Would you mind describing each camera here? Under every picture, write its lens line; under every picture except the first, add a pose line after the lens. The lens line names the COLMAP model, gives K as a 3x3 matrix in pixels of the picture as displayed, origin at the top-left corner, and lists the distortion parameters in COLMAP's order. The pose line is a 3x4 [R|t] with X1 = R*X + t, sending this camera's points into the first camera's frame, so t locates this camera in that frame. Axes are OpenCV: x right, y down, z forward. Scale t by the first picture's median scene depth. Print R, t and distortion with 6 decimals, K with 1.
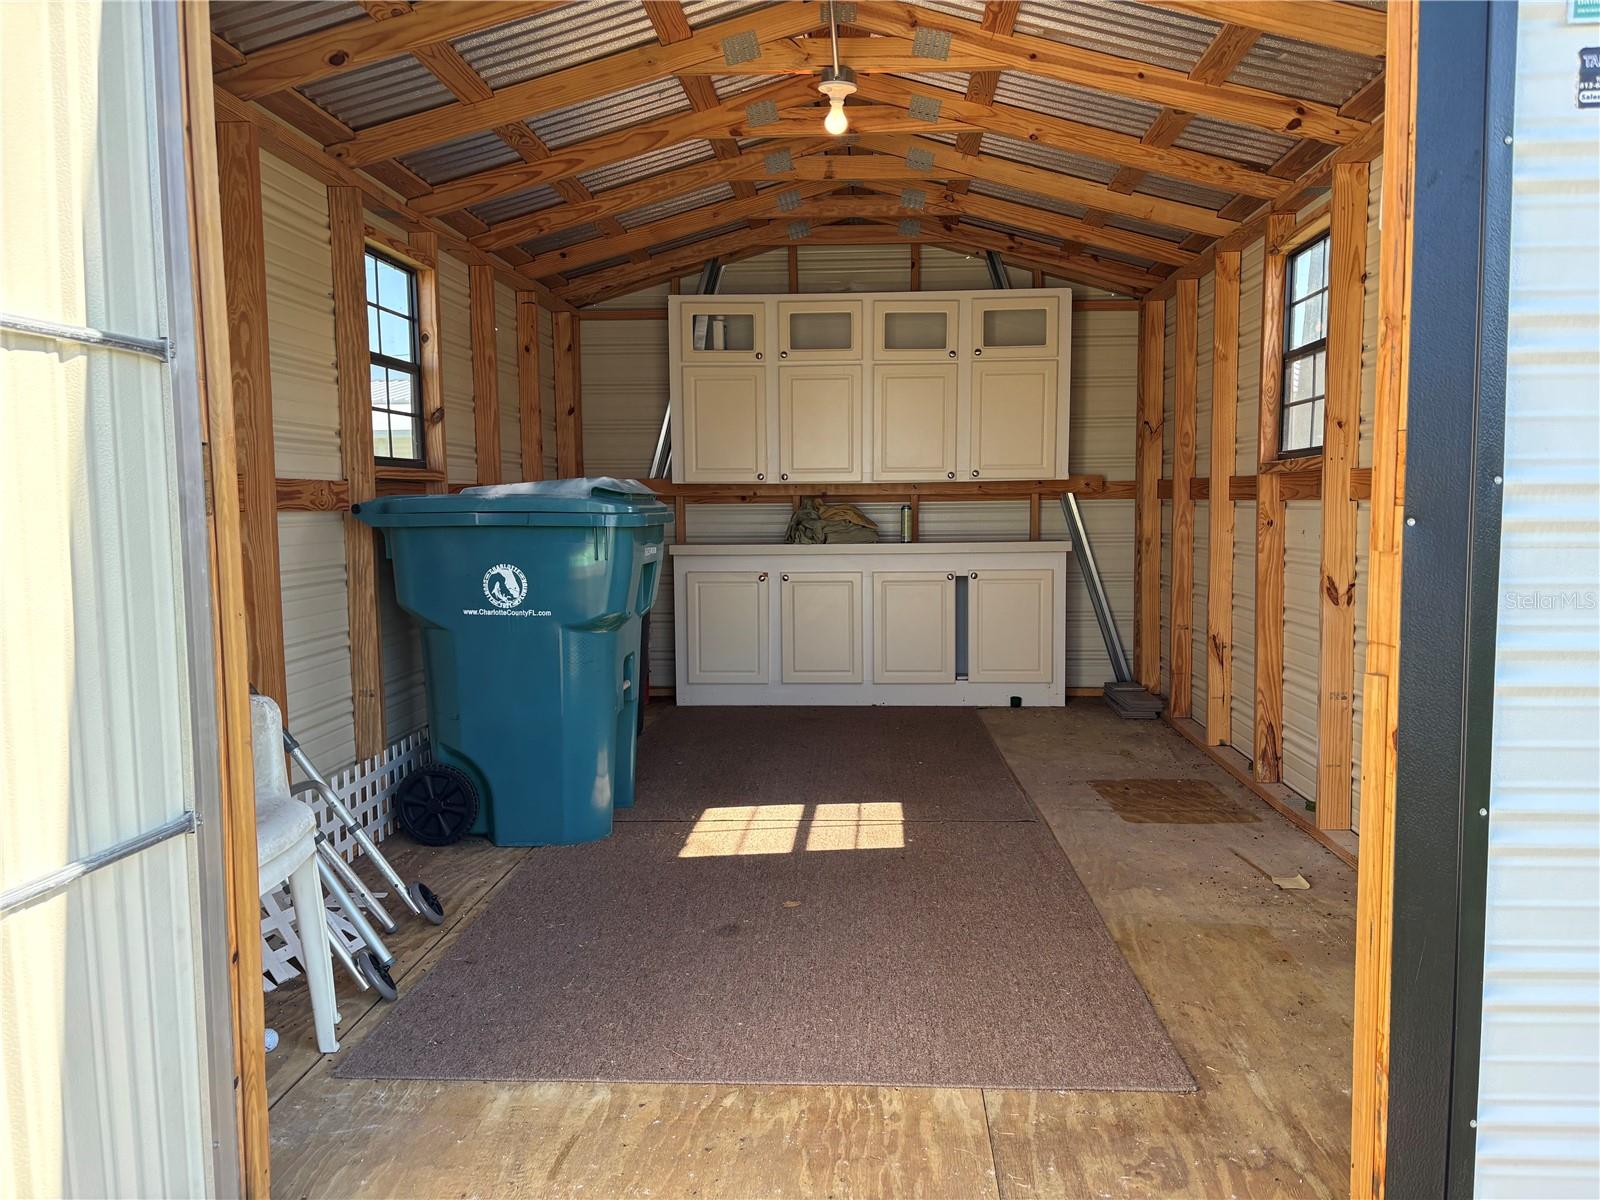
lens RADIAL K [[1211.8, 0, 808.3], [0, 1211.8, 604.2], [0, 0, 1]] dist [0.056514, -0.063900]
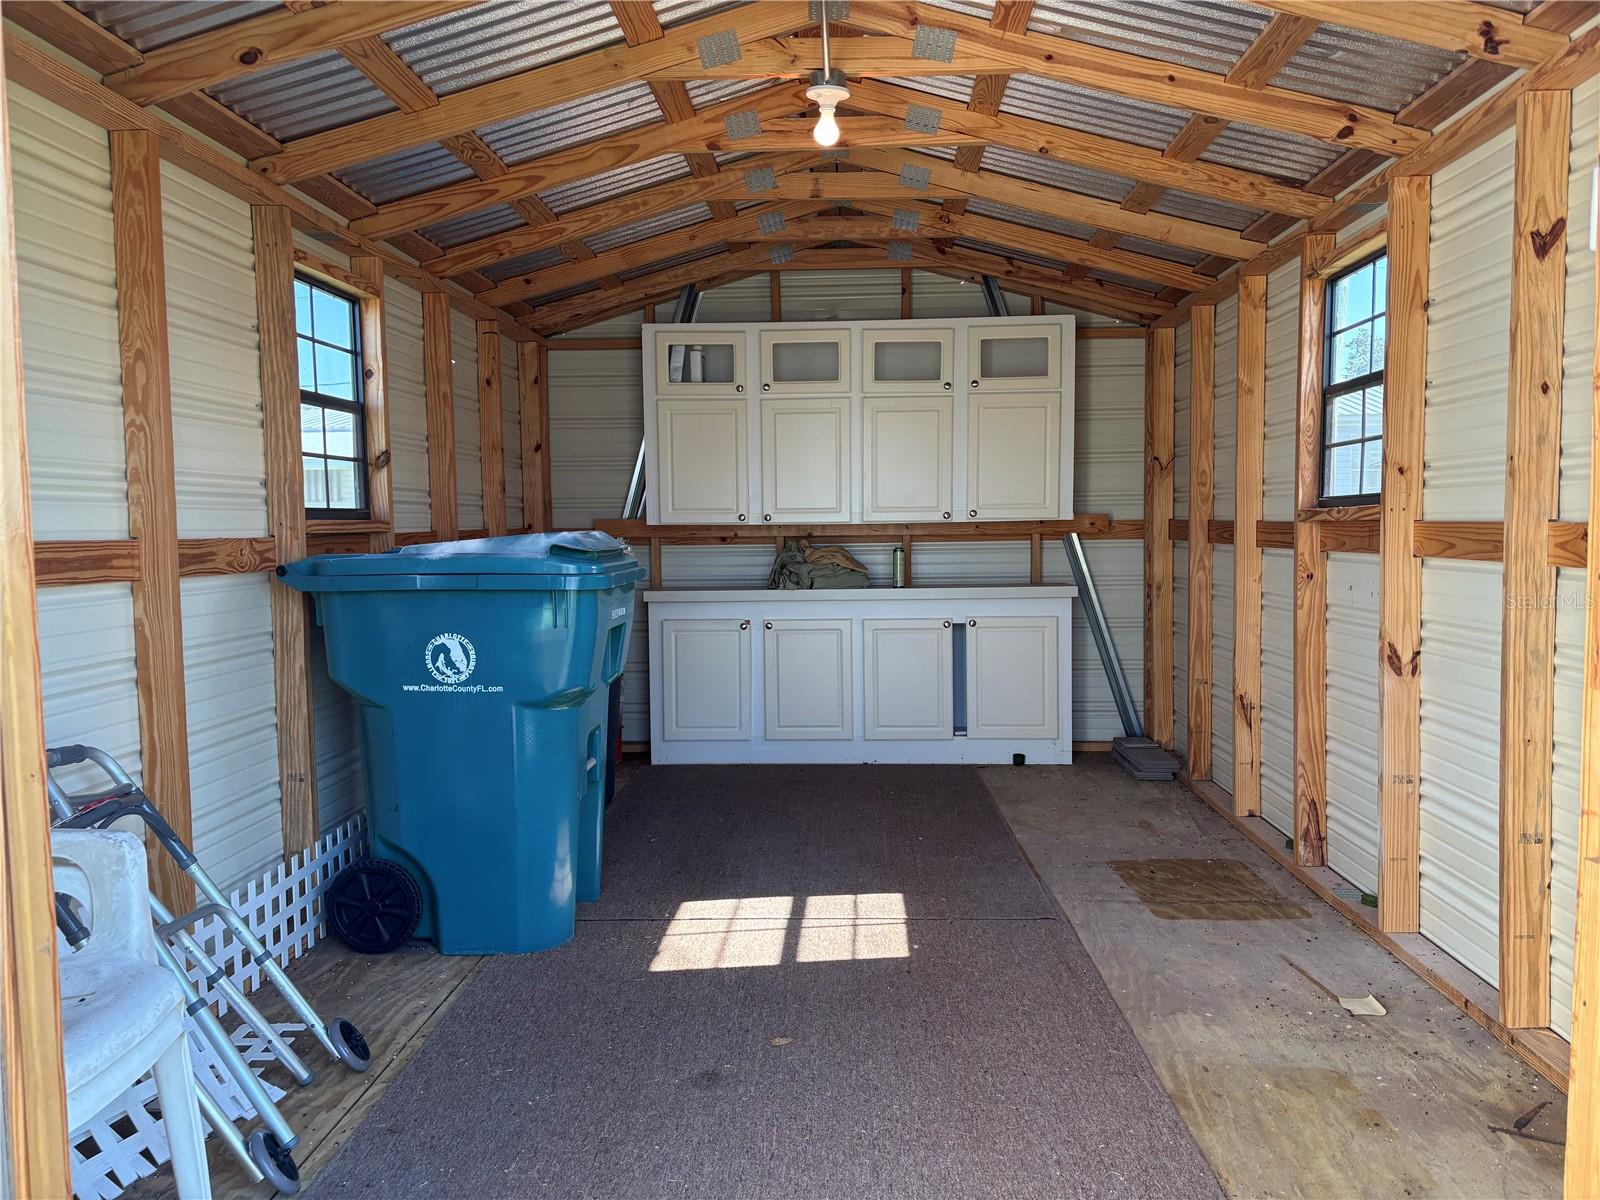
lens RADIAL K [[1211.8, 0, 795.1], [0, 1211.8, 601.9], [0, 0, 1]] dist [0.056514, -0.063900]
pose [[0.999978, -0.004234, 0.005072, -0.005617], [0.004336, 0.999784, -0.020333, -0.033928], [-0.004985, 0.020354, 0.999780, 0.114375]]
